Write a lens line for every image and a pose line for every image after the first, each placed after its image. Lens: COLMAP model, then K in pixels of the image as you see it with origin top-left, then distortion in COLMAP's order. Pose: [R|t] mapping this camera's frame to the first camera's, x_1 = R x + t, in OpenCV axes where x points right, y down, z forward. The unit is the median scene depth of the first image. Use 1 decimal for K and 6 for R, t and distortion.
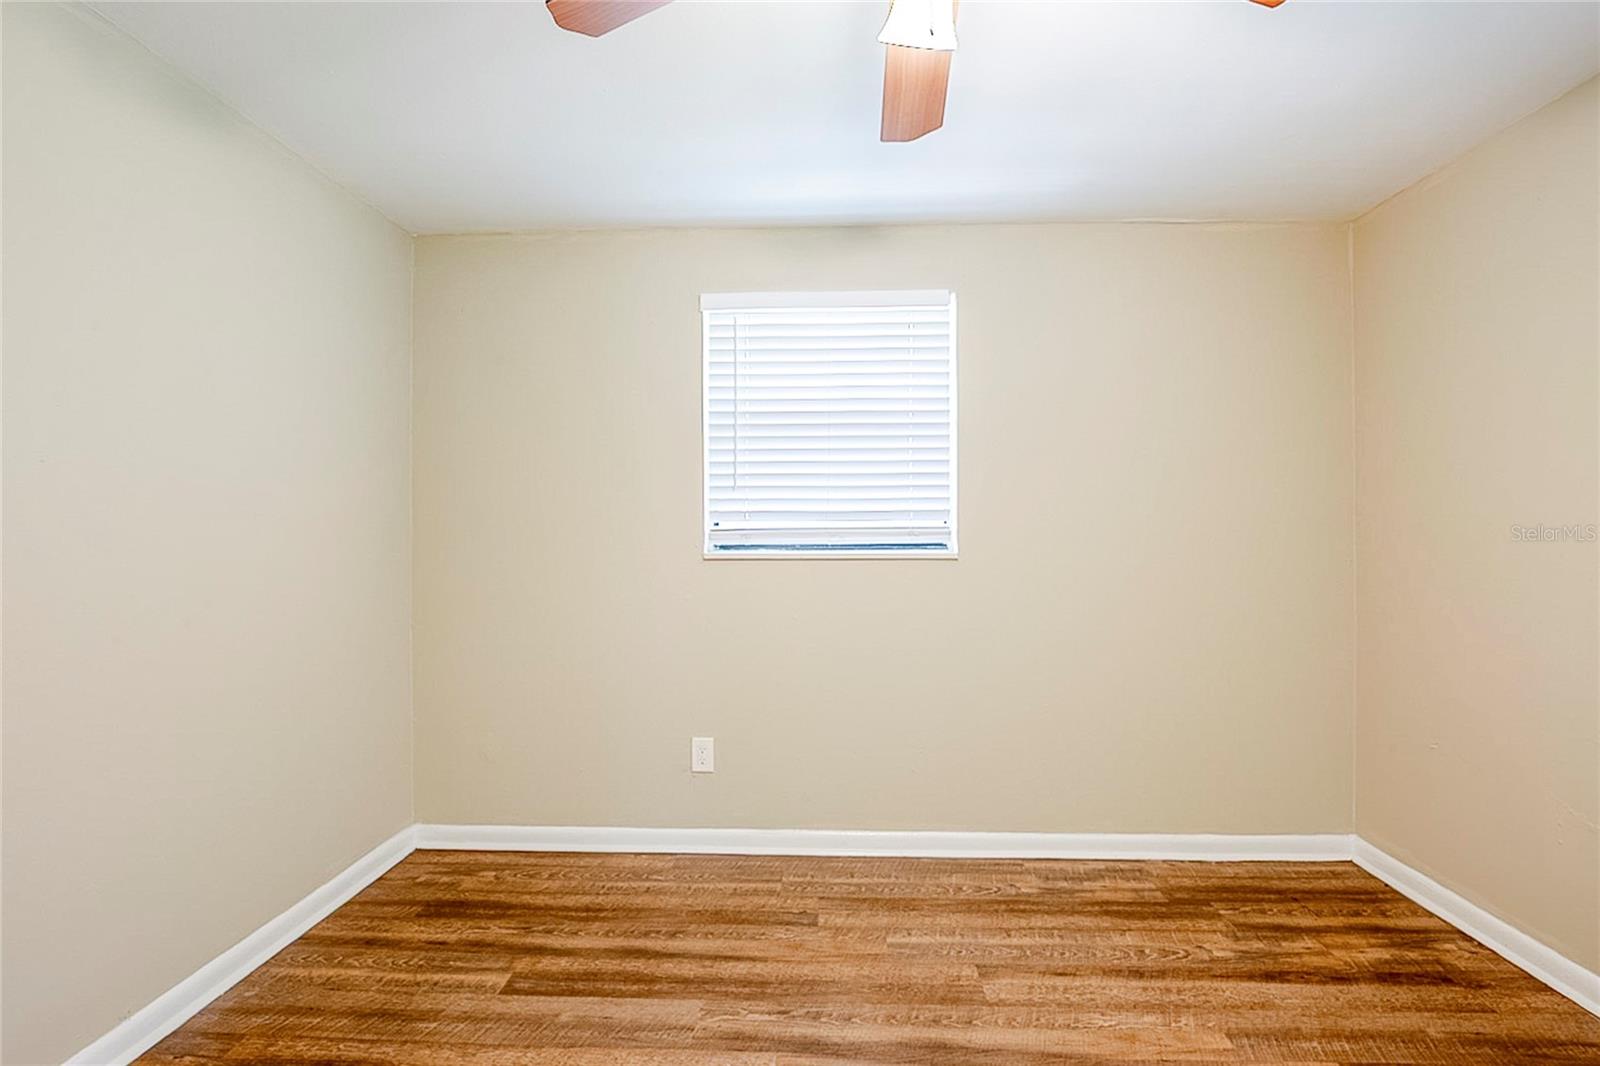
lens RADIAL K [[758.1, 0, 802.6], [0, 758.1, 542.0], [0, 0, 1]] dist [-0.034589, 0.012251]
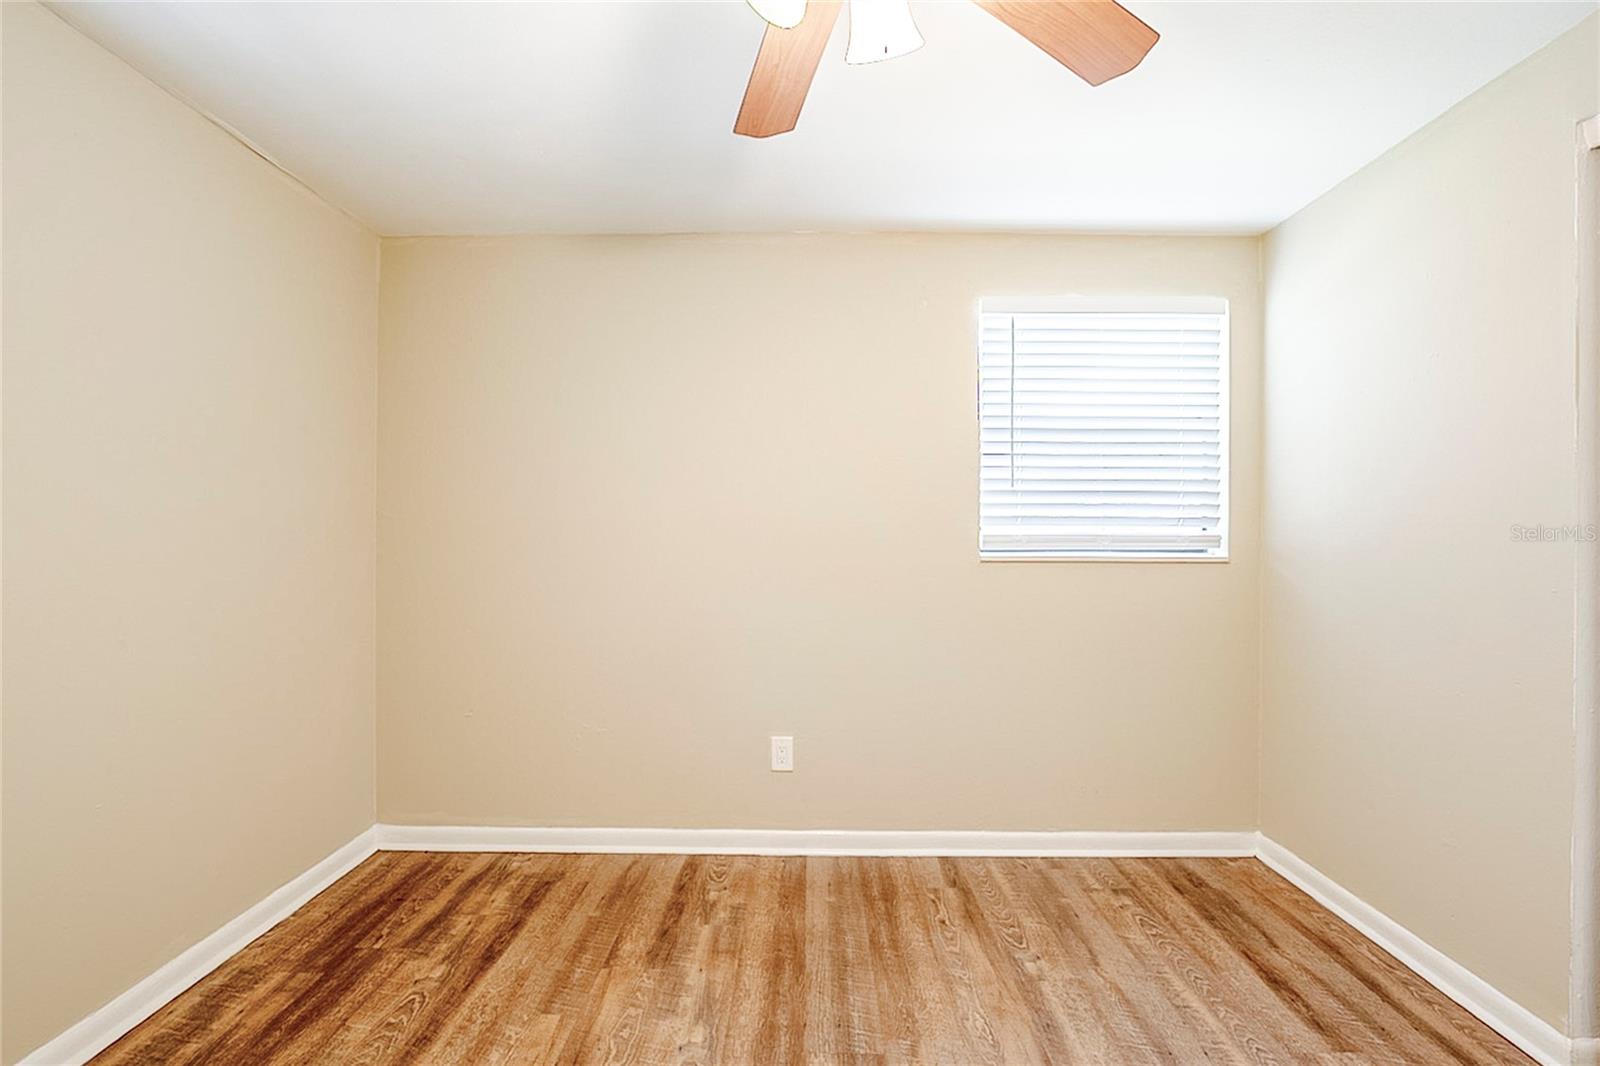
lens RADIAL K [[758.1, 0, 802.6], [0, 758.1, 542.0], [0, 0, 1]] dist [-0.034589, 0.012251]
pose [[-0.034756, -0.009482, 0.999351, -0.402182], [0.007150, 0.999927, 0.009736, -0.010713], [-0.999370, 0.007484, -0.034686, 0.539559]]
